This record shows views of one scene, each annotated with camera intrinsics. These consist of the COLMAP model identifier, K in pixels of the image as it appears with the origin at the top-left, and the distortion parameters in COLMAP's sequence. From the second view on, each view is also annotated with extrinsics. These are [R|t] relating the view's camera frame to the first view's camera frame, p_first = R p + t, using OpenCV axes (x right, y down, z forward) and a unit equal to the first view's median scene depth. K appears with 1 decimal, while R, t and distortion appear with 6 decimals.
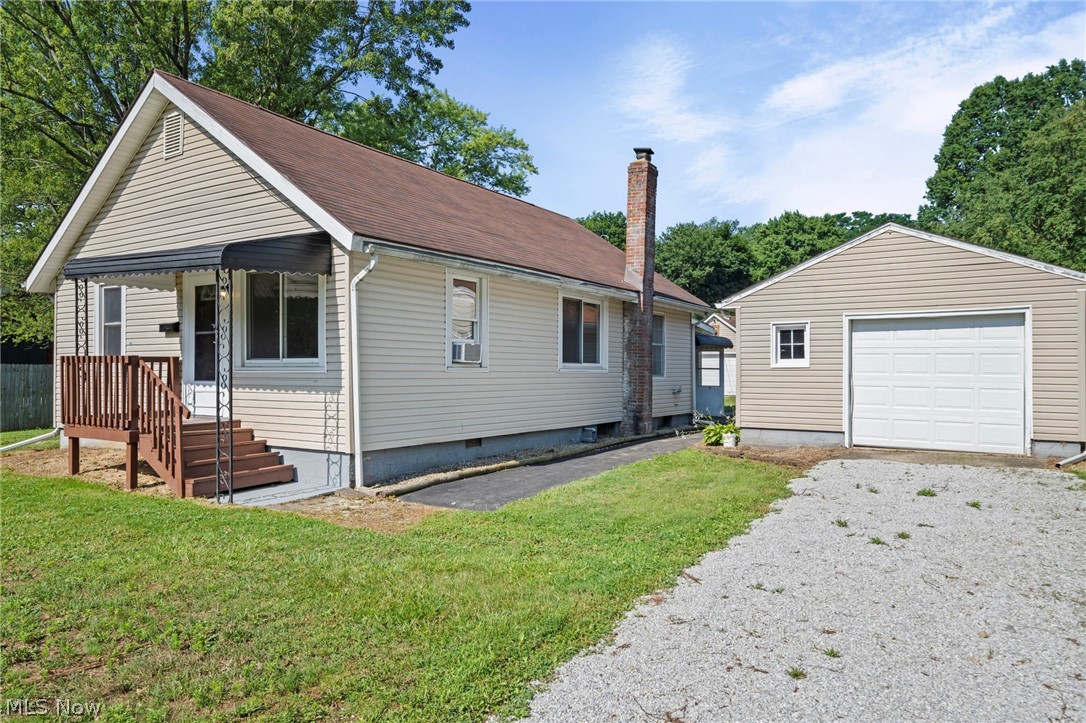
lens RADIAL K [[733.4, 0, 543.0], [0, 733.4, 361.5], [0, 0, 1]] dist [0.000201, 0.001160]
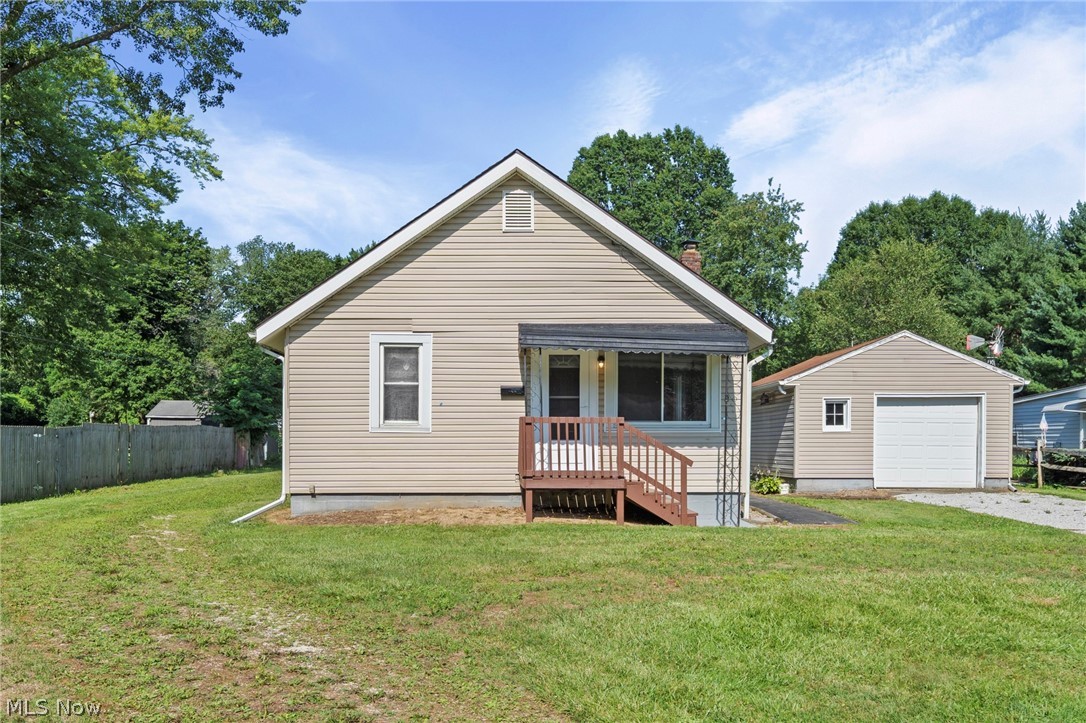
lens RADIAL K [[1004.8, 0, 540.9], [0, 1004.8, 478.9], [0, 0, 1]] dist [0.004430, -0.020709]
pose [[0.829160, -0.020978, 0.558617, -0.481307], [-0.006328, 0.998879, 0.046905, 0.004901], [-0.558975, -0.042427, 0.828098, -0.092468]]
